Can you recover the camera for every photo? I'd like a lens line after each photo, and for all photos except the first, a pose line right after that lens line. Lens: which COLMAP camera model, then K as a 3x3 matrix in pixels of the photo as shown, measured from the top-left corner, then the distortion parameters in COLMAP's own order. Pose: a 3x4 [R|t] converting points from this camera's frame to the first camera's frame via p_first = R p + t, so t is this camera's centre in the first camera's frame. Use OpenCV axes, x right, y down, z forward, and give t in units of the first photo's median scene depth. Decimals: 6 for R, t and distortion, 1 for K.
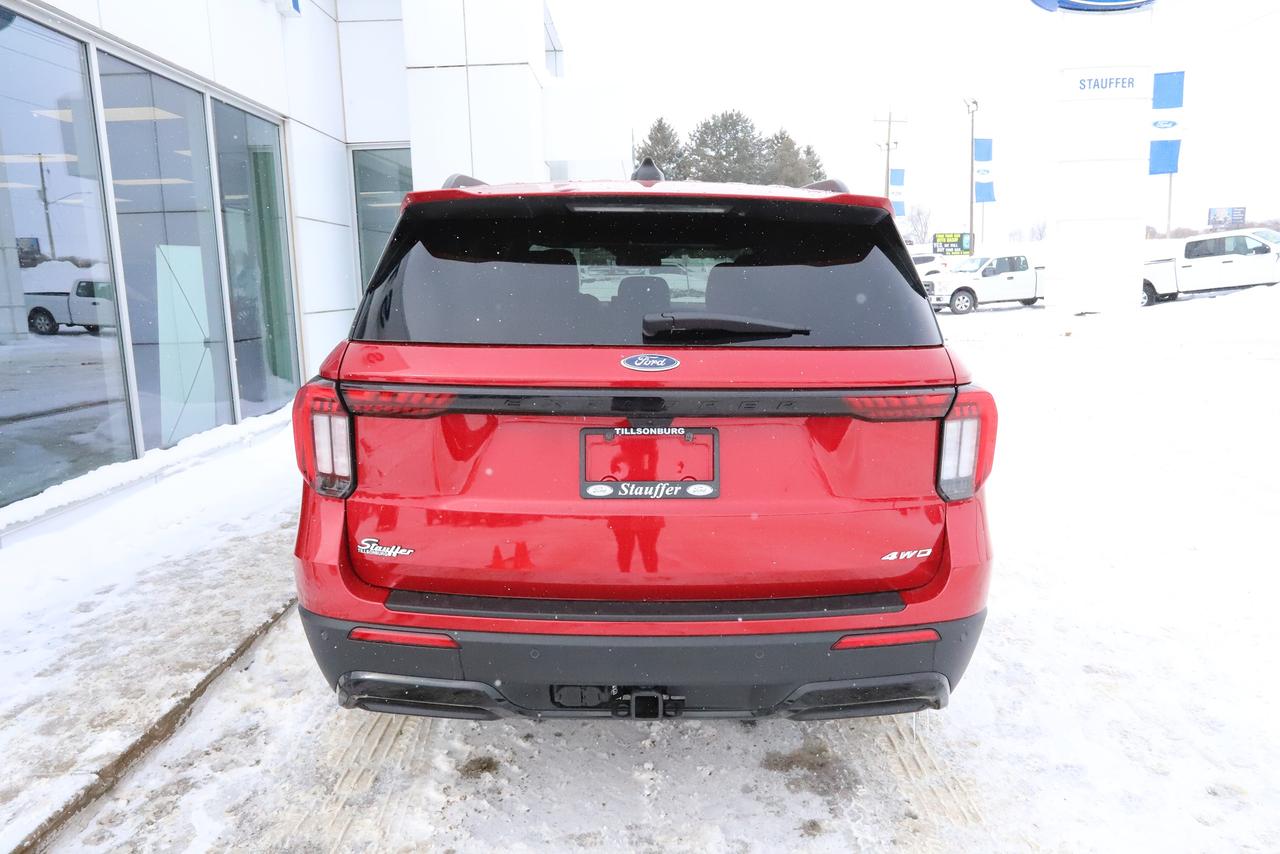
lens RADIAL K [[880.3, 0, 640.0], [0, 880.3, 427.0], [0, 0, 1]] dist [-0.010272, 0.004977]
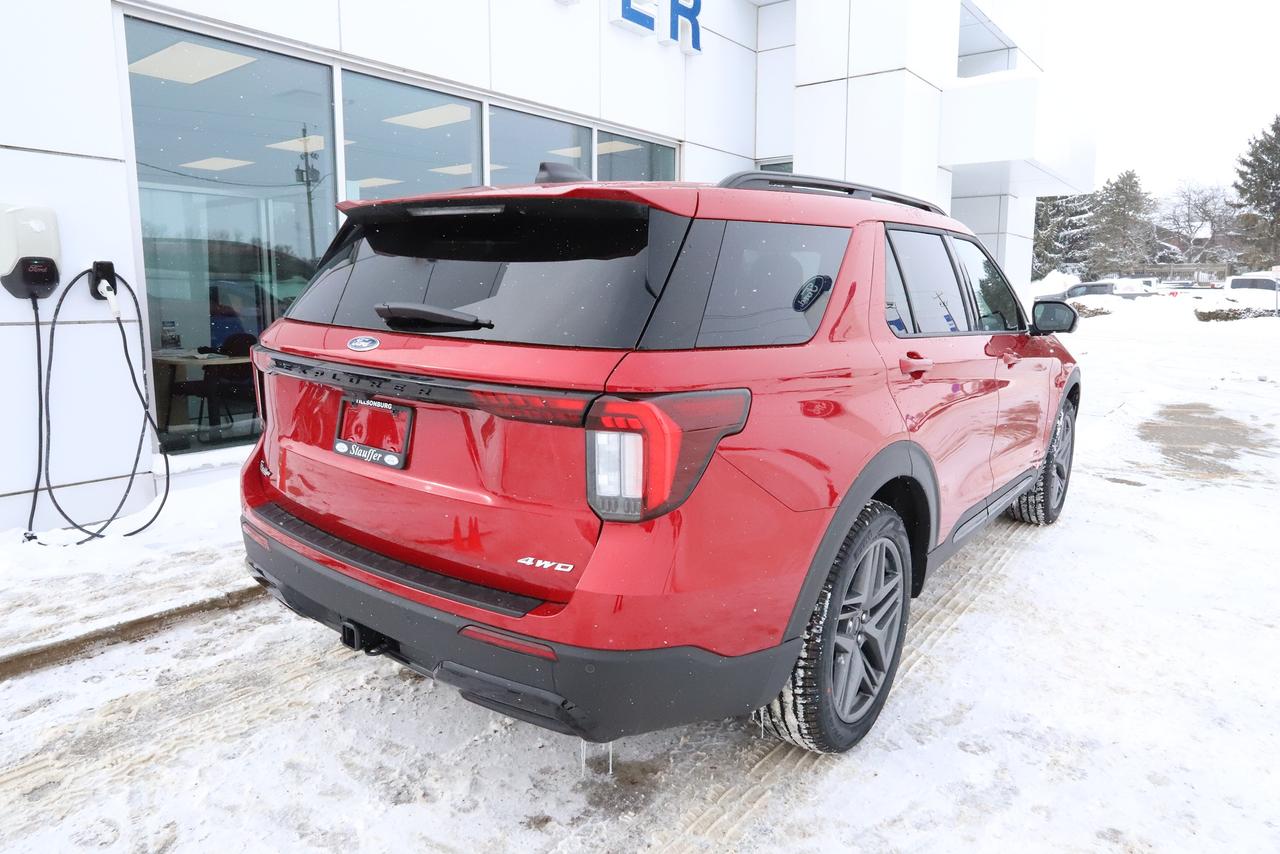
lens RADIAL K [[829.2, 0, 635.9], [0, 829.2, 420.8], [0, 0, 1]] dist [-0.014658, 0.001484]
pose [[0.782202, 0.125898, -0.610171, 0.796994], [-0.128663, 0.990901, 0.039517, -0.050352], [0.609594, 0.047596, 0.791283, 0.295720]]
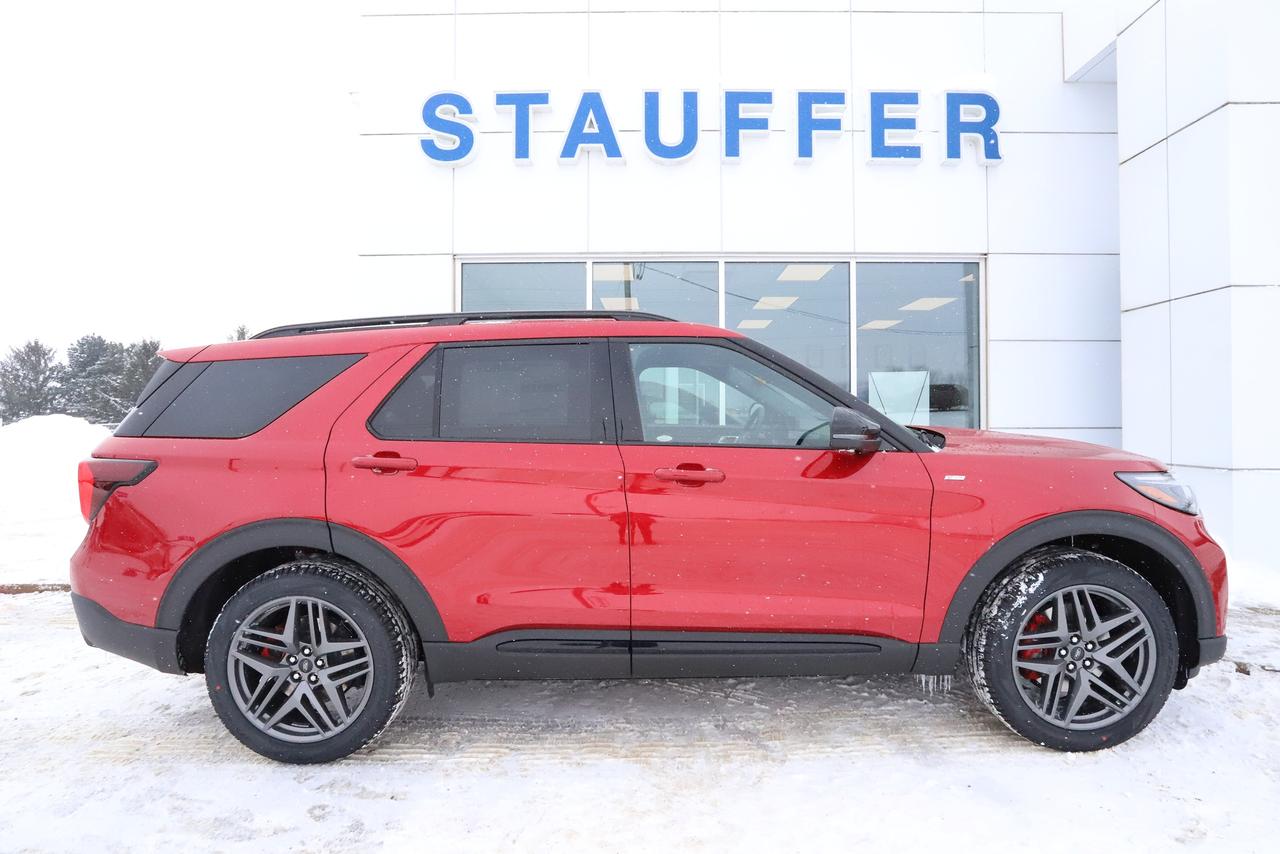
lens RADIAL K [[711.5, 0, 640.0], [0, 711.5, 407.7], [0, 0, 1]] dist [-0.003139, -0.000708]
pose [[-0.042166, 0.016754, -0.998970, 1.536371], [-0.166988, 0.985677, 0.023580, -0.314922], [0.985057, 0.167811, -0.038764, 1.865622]]
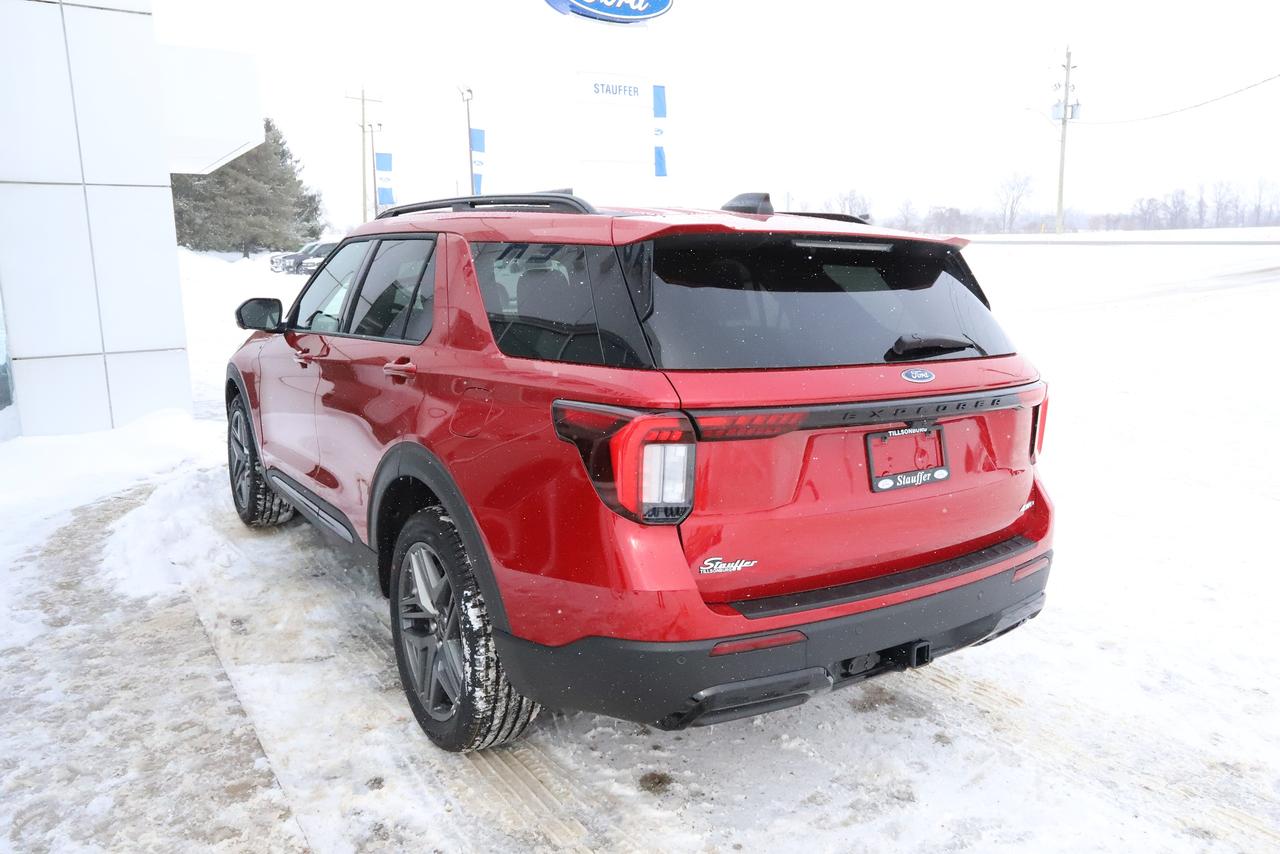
lens RADIAL K [[980.8, 0, 638.4], [0, 980.8, 432.3], [0, 0, 1]] dist [-0.002474, 0.003064]
pose [[0.830491, -0.090332, 0.549659, -0.881267], [0.091329, 0.995491, 0.025610, -0.052607], [-0.549494, 0.028931, 0.834997, 0.059248]]
